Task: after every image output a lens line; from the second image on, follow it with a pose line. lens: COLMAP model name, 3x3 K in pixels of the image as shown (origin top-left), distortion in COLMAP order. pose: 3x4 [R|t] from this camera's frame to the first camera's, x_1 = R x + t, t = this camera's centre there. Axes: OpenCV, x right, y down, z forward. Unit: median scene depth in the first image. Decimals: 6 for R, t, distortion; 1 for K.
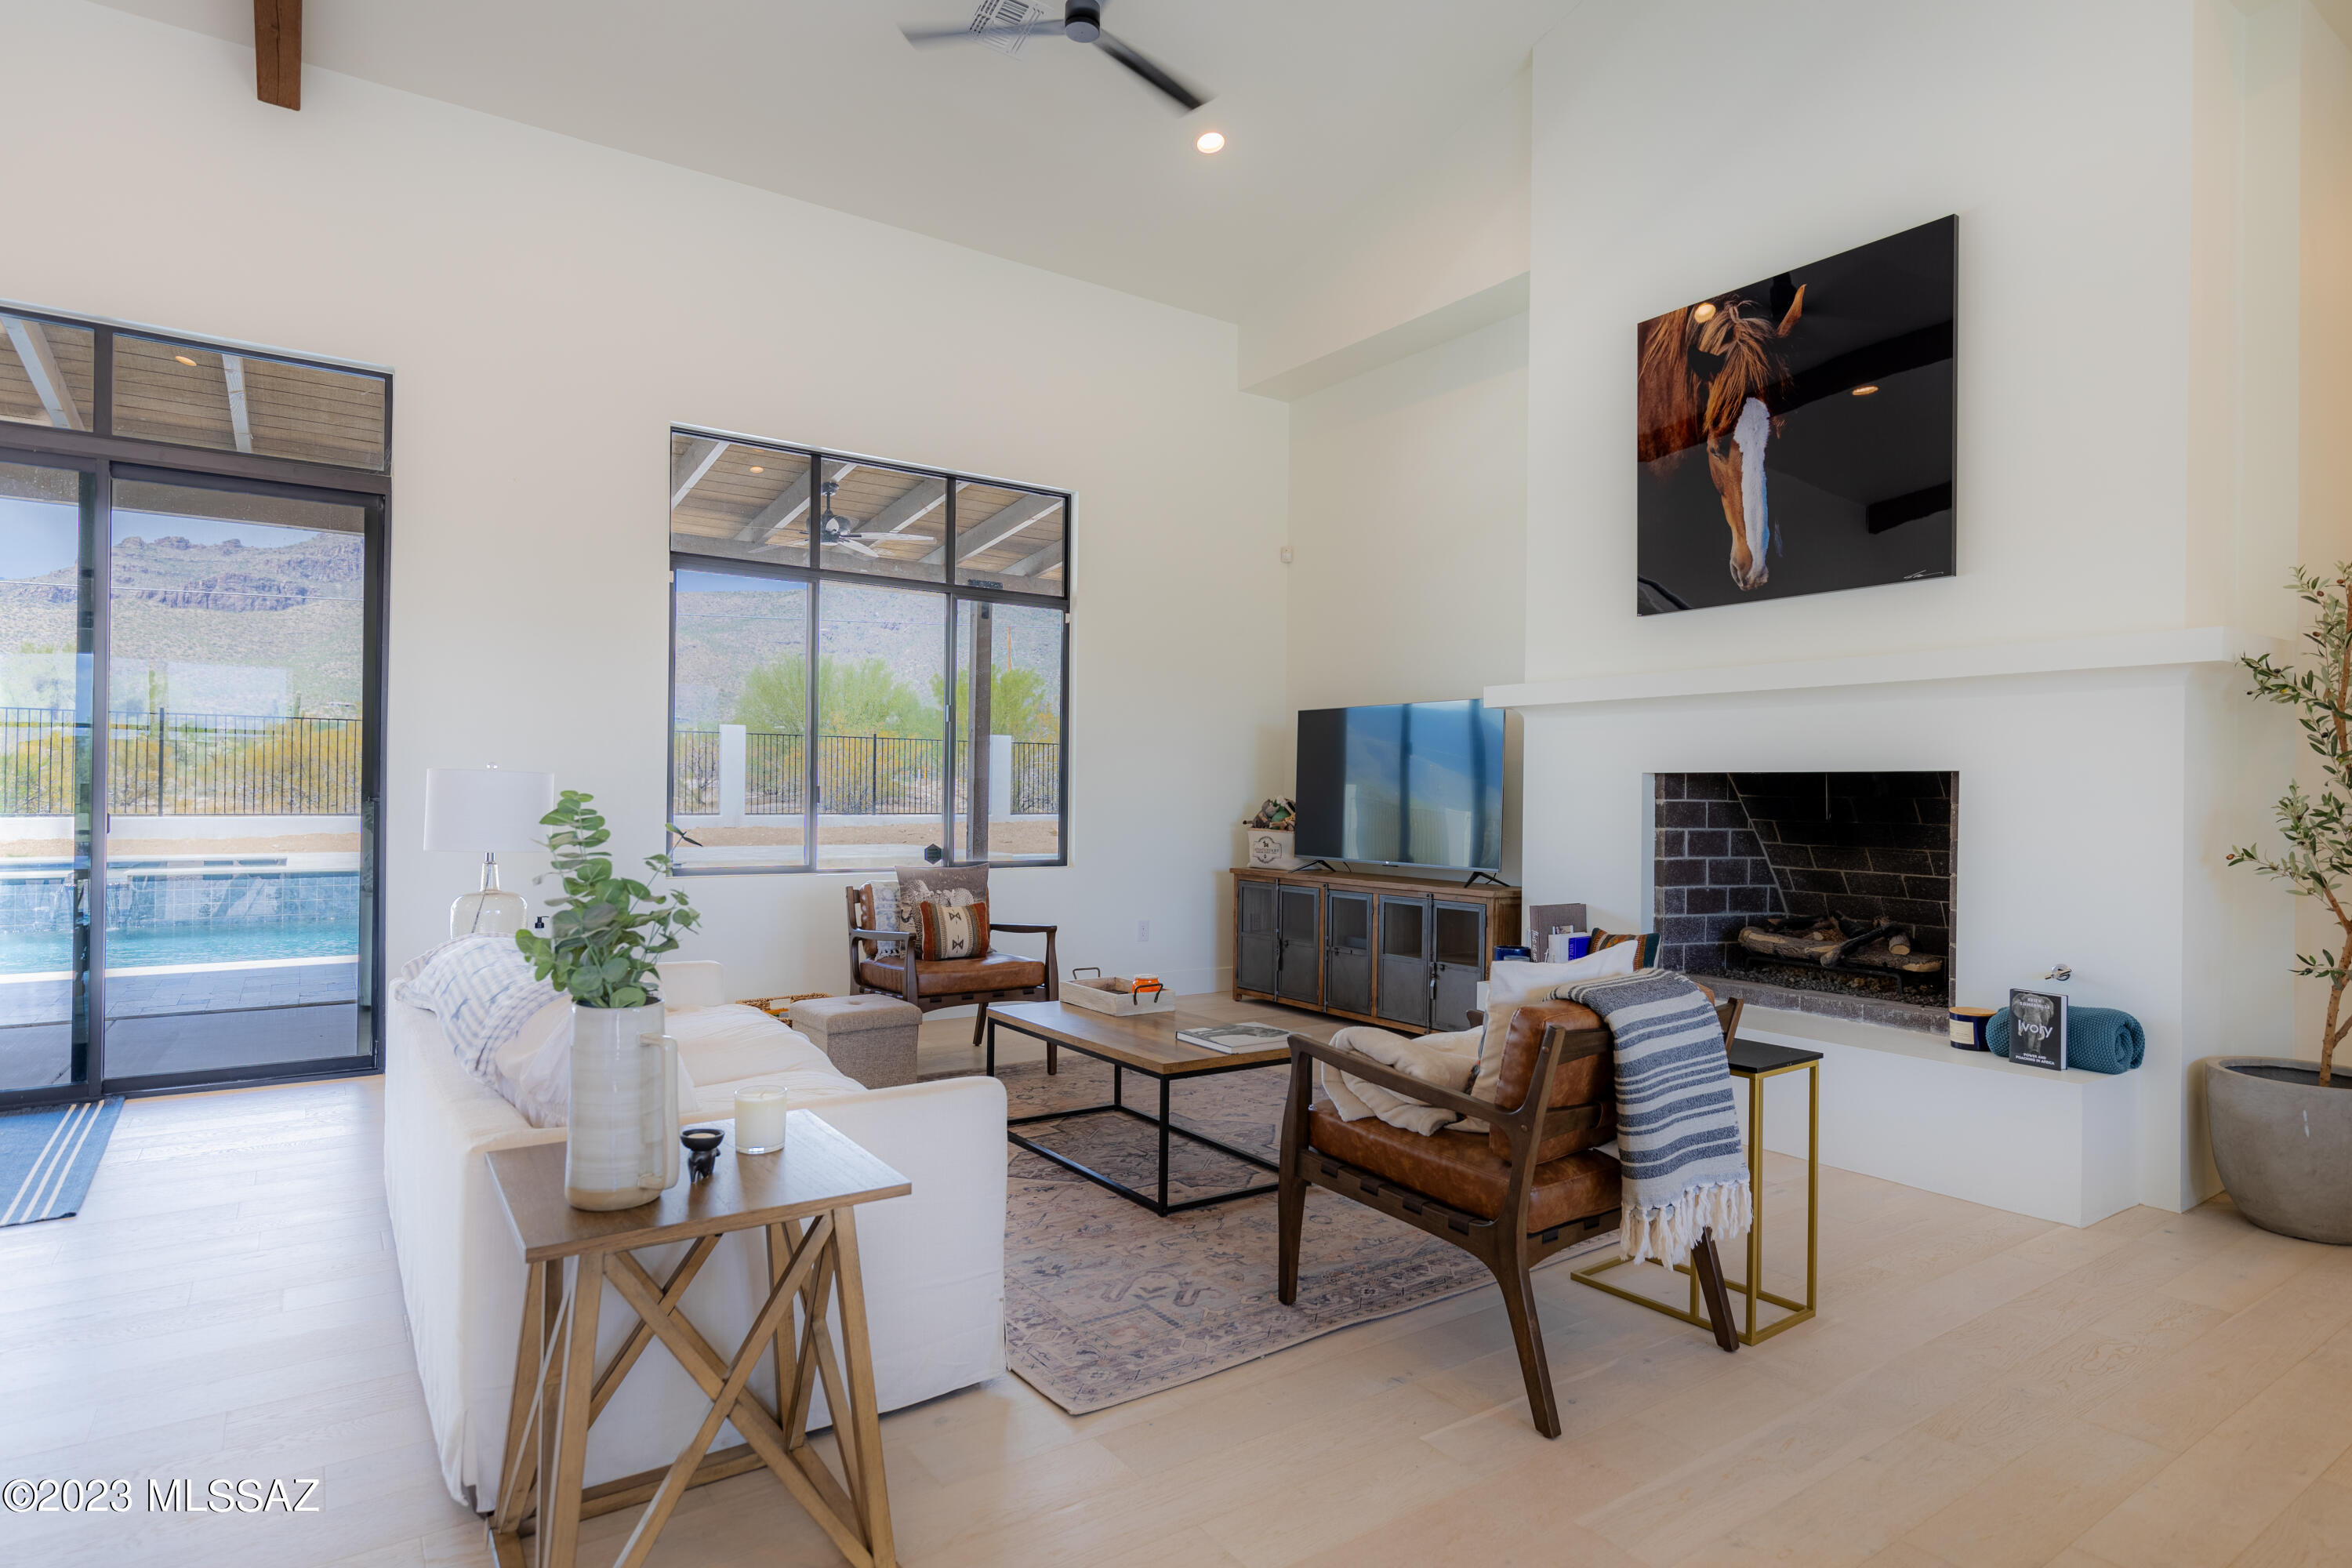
lens RADIAL K [[1279.8, 0, 1176.4], [0, 1279.8, 788.5], [0, 0, 1]] dist [0.002424, -0.002363]
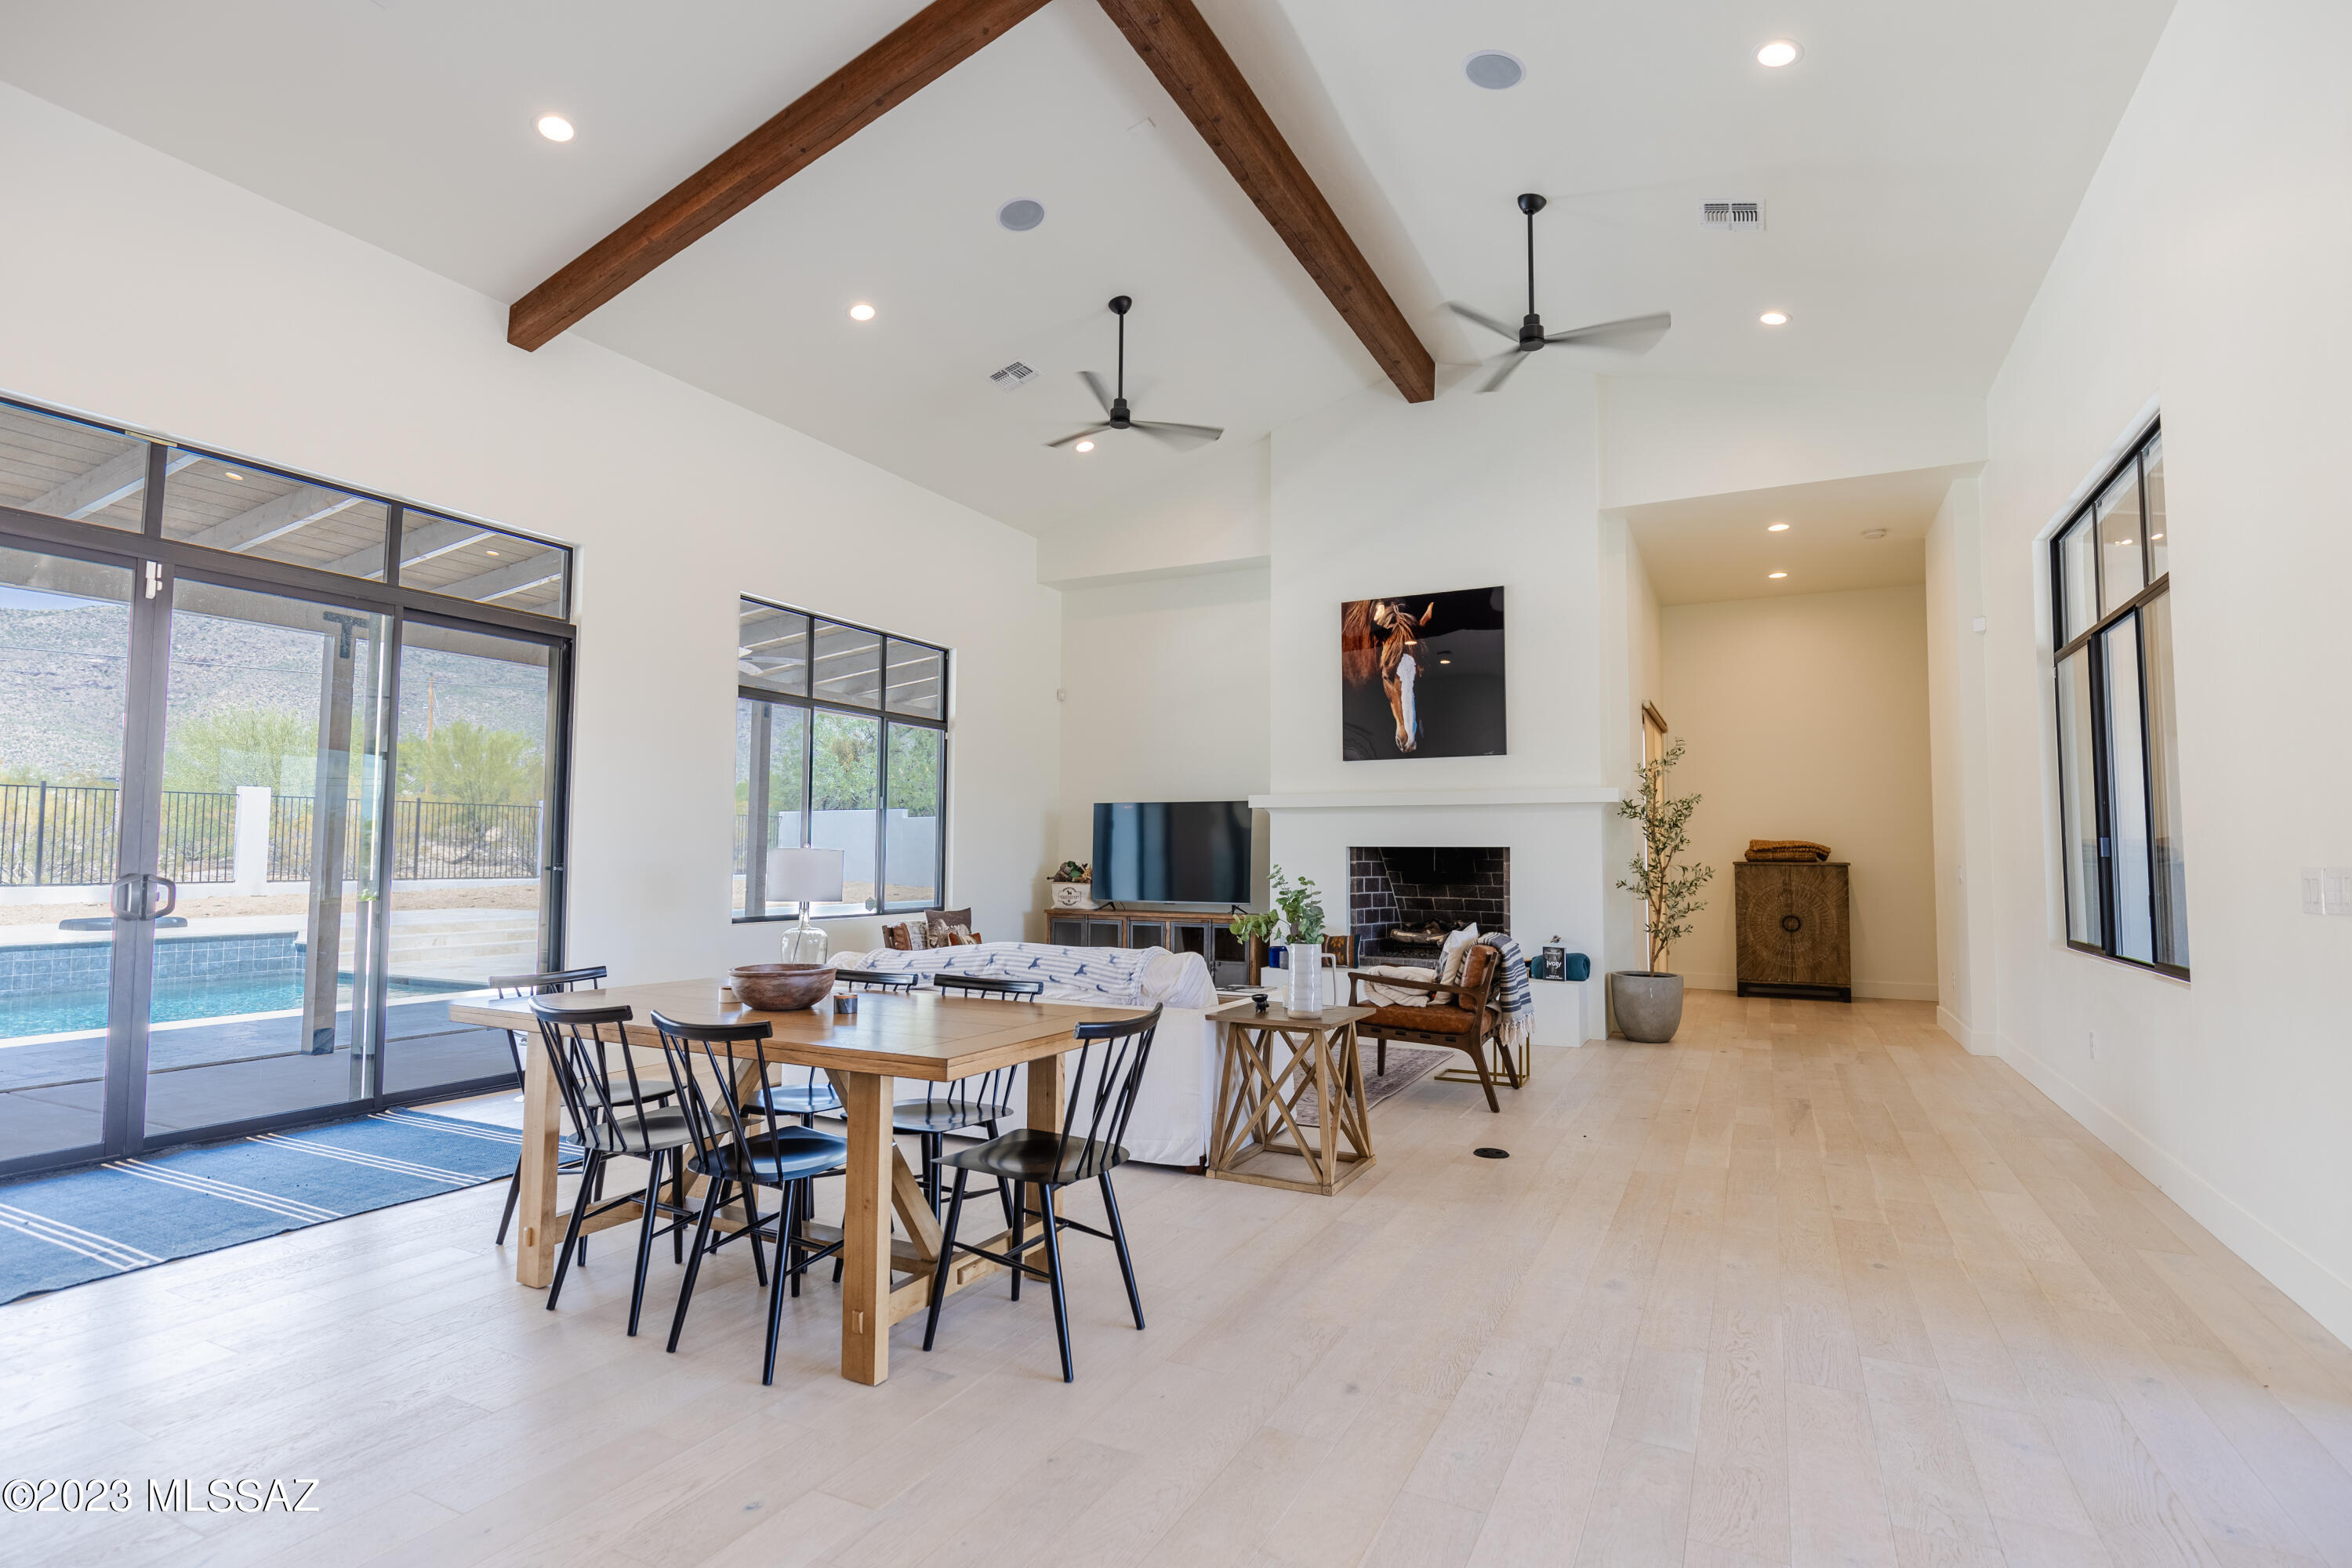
lens RADIAL K [[1204.9, 0, 1176.1], [0, 1204.9, 779.8], [0, 0, 1]] dist [-0.001196, 0.000135]
pose [[0.876233, 0.024343, 0.481272, -0.672653], [0.002673, 0.998462, -0.055369, -0.012748], [-0.481880, 0.049802, 0.874821, -0.389017]]
